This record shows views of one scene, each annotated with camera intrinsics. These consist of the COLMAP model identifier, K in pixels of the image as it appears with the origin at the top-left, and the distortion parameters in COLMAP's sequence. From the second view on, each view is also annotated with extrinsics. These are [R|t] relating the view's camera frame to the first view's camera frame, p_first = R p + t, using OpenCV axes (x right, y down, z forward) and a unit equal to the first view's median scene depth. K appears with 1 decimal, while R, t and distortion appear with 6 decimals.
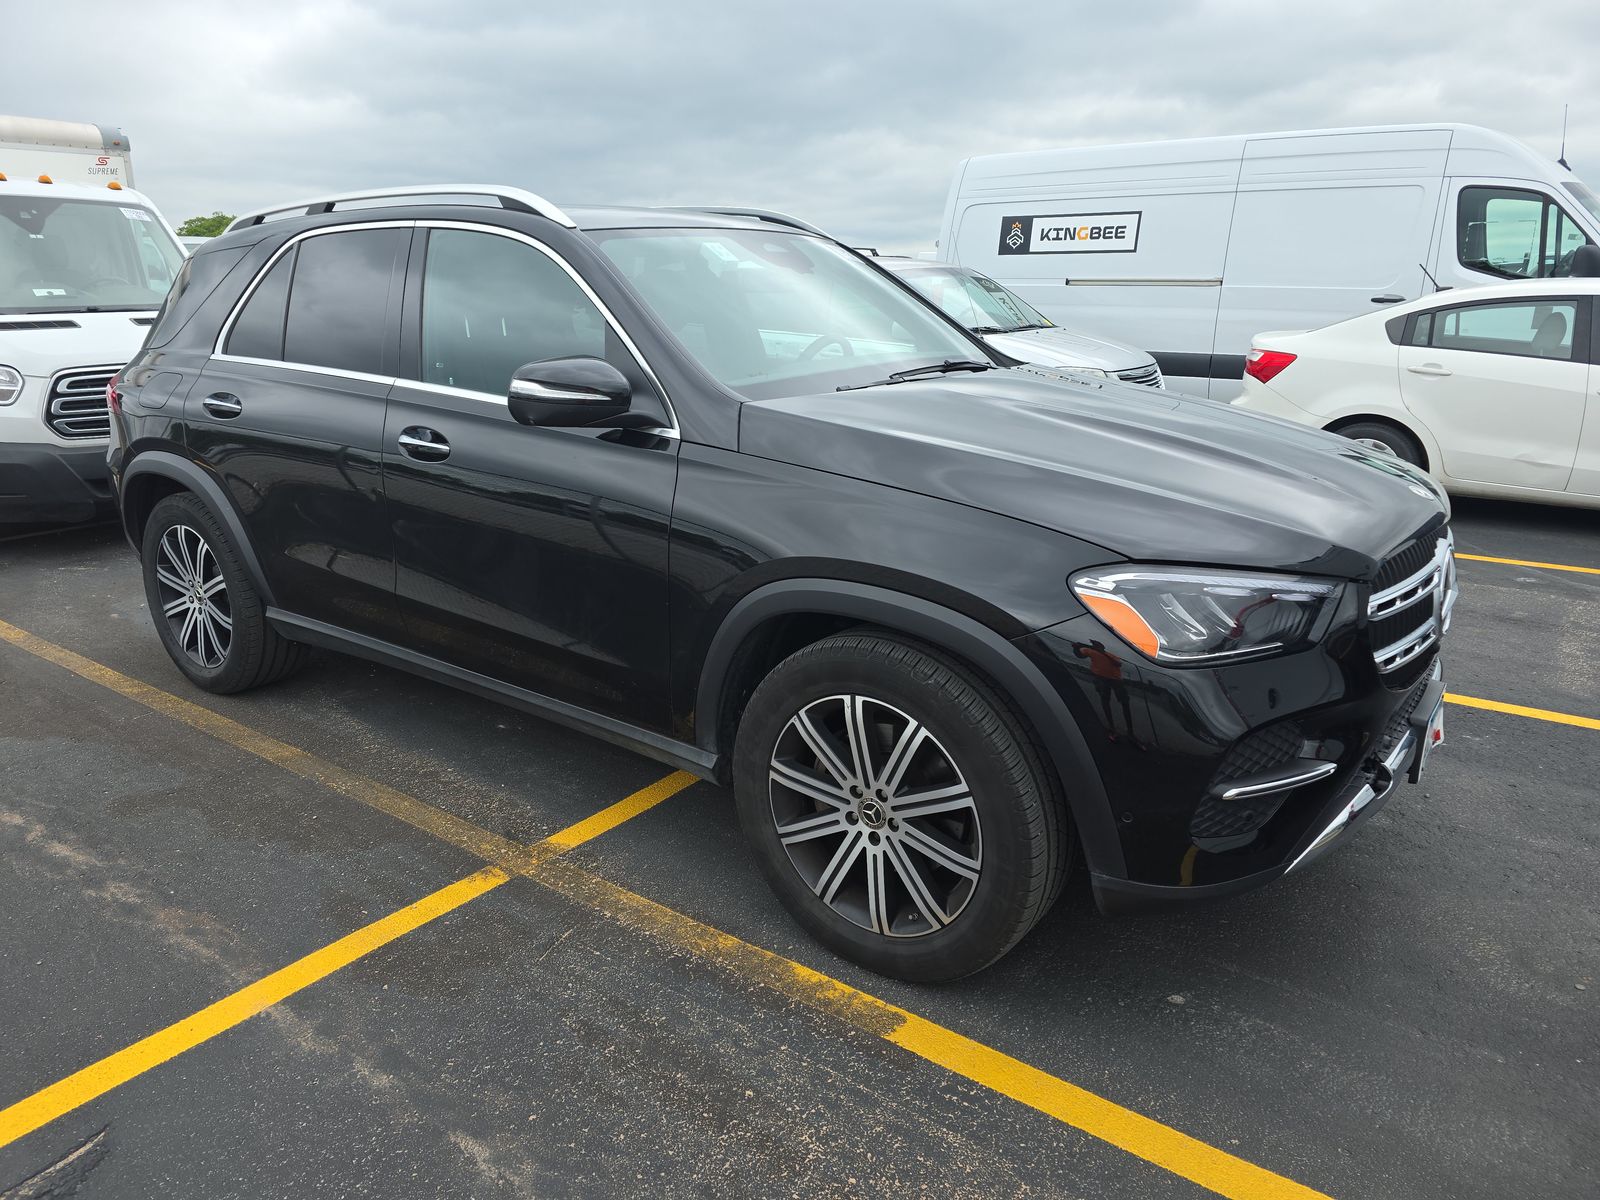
lens RADIAL K [[1061.2, 0, 784.7], [0, 1061.2, 597.6], [0, 0, 1]] dist [0.058629, -0.045116]
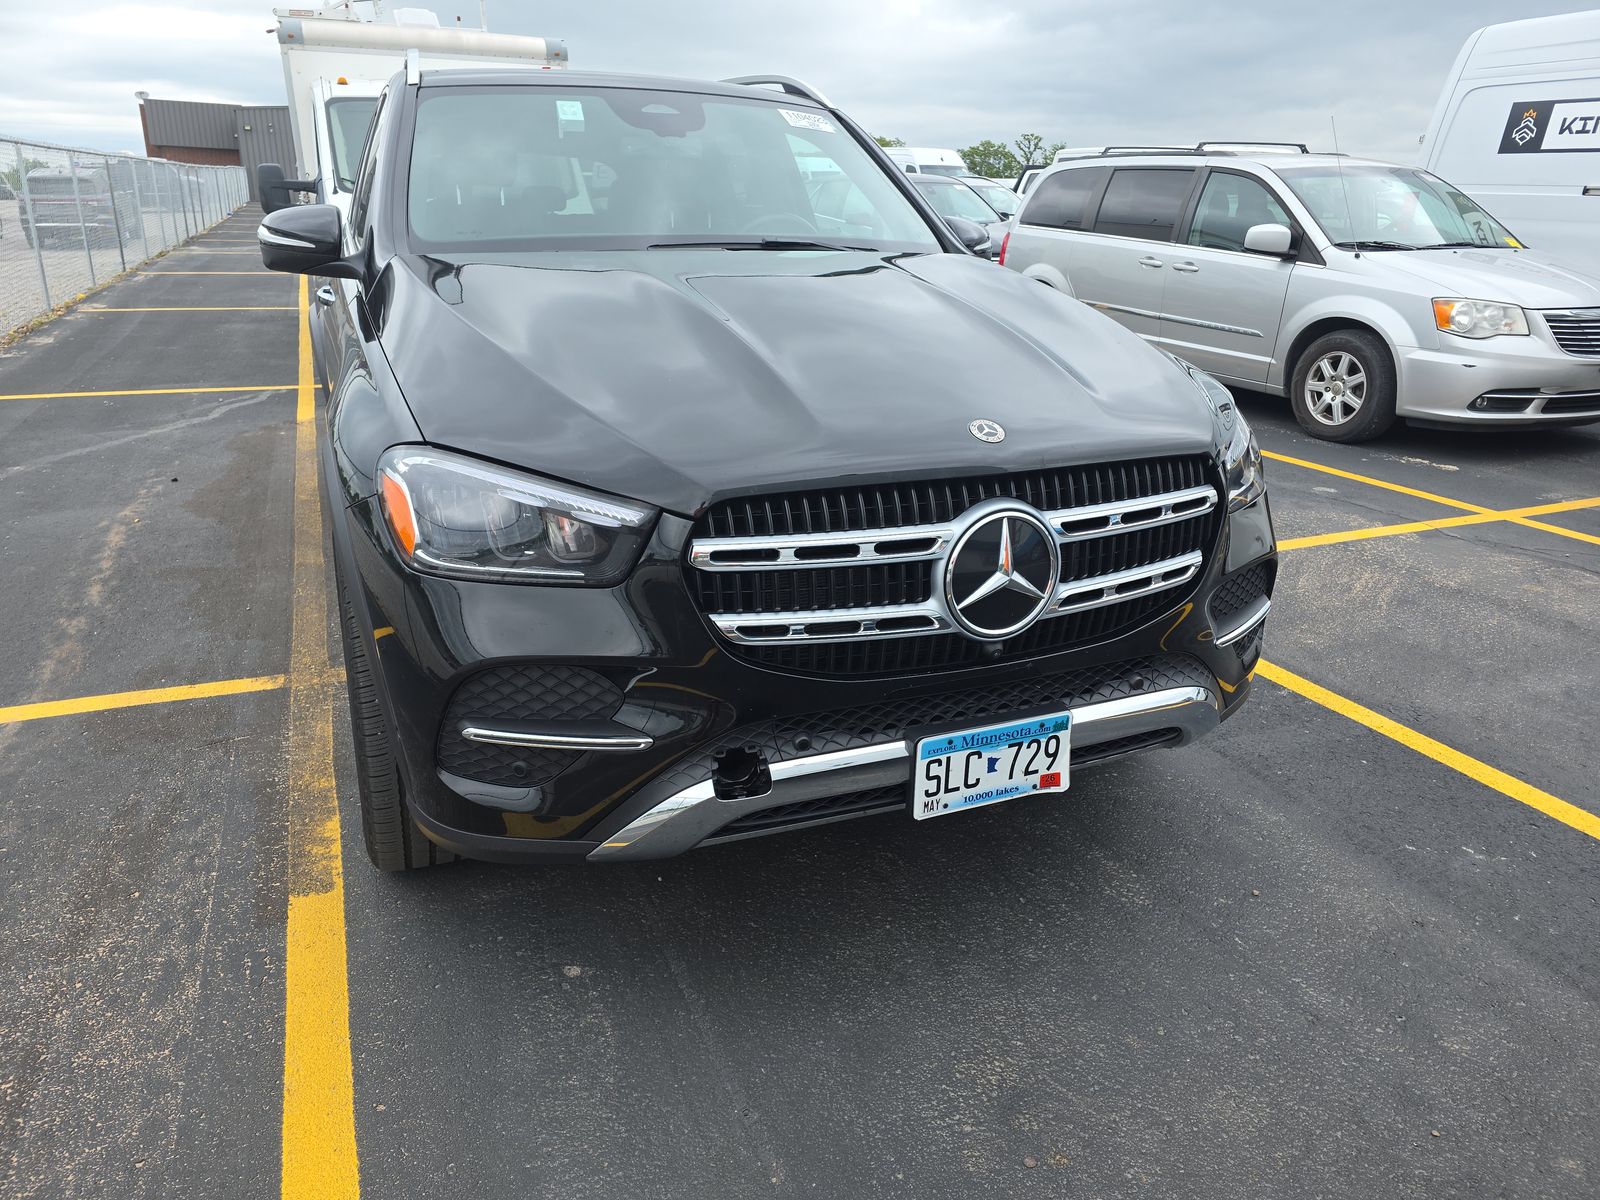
lens RADIAL K [[1061.2, 0, 784.7], [0, 1061.2, 597.6], [0, 0, 1]] dist [0.058629, -0.045116]
pose [[0.862649, 0.194481, -0.466919, 0.653404], [-0.162428, 0.980747, 0.108409, -0.034249], [0.479013, -0.017679, 0.877630, 0.248759]]
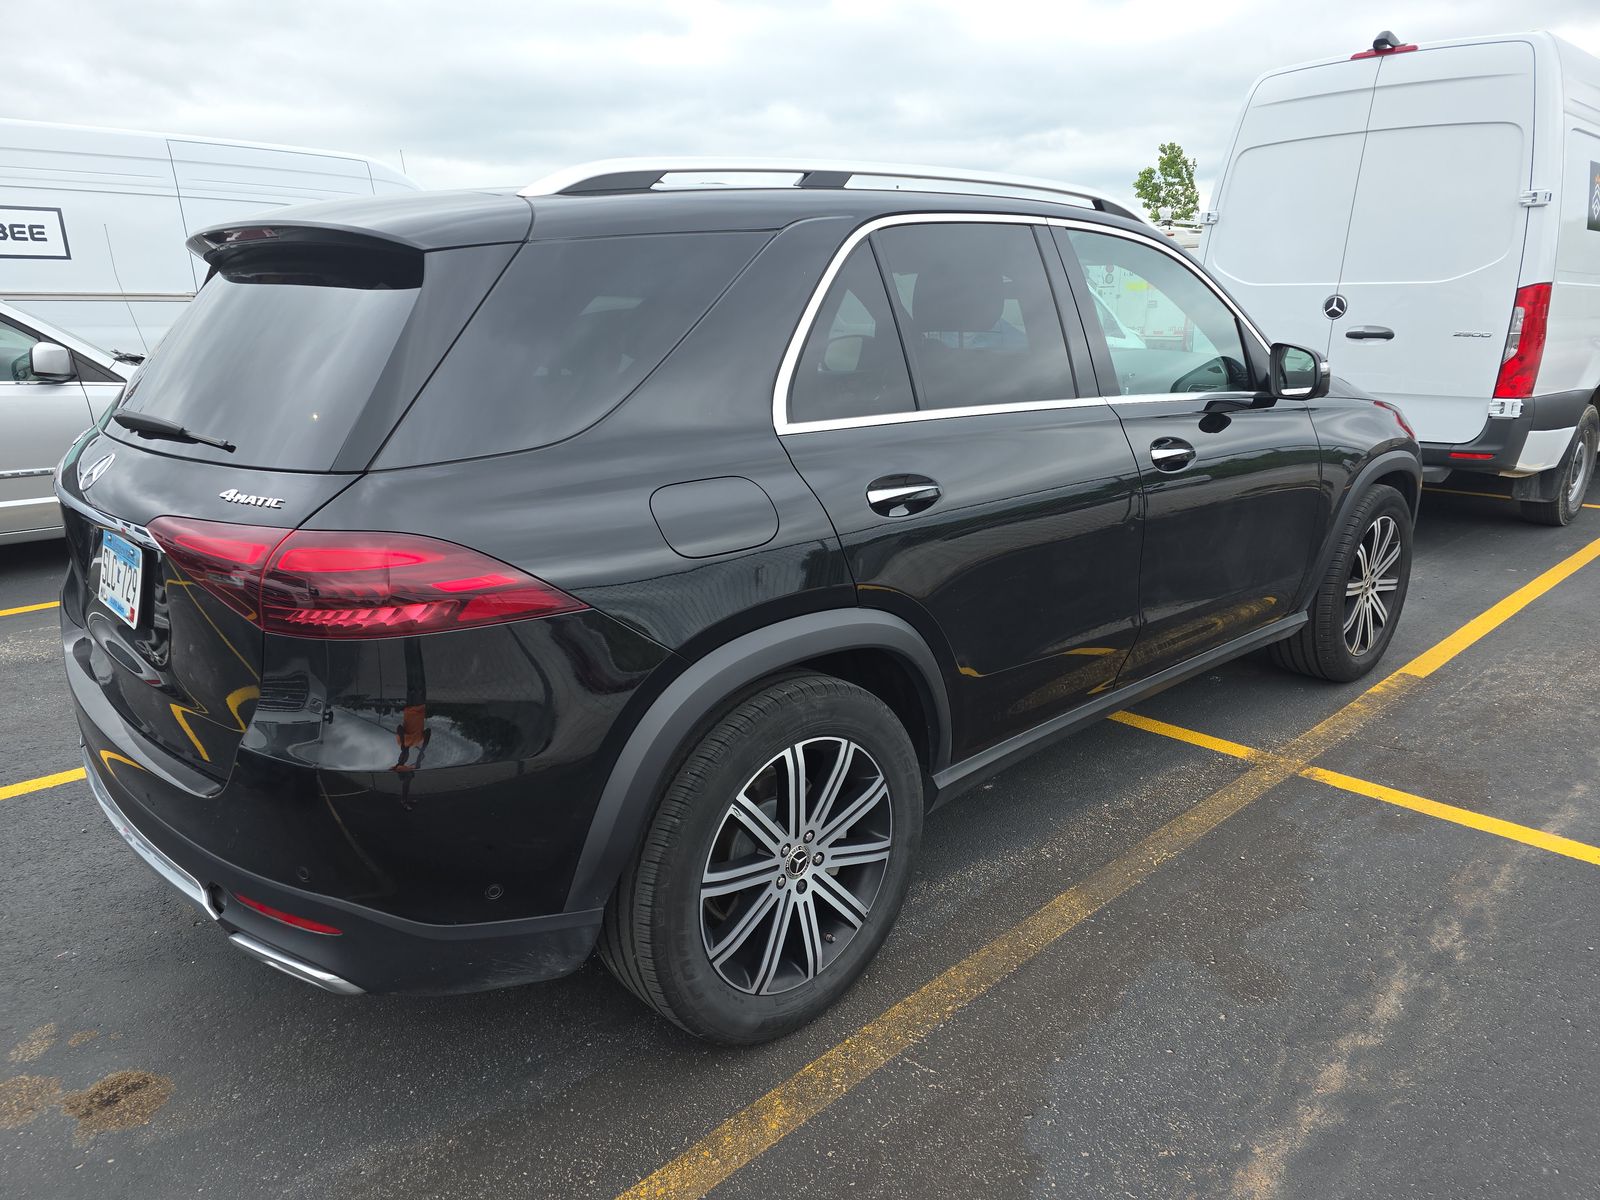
lens RADIAL K [[1061.2, 0, 784.7], [0, 1061.2, 597.6], [0, 0, 1]] dist [0.058629, -0.045116]
pose [[0.188151, -0.265093, 0.945687, -1.407413], [0.291088, 0.934673, 0.204092, -0.337397], [-0.938012, 0.236878, 0.253025, 1.126996]]
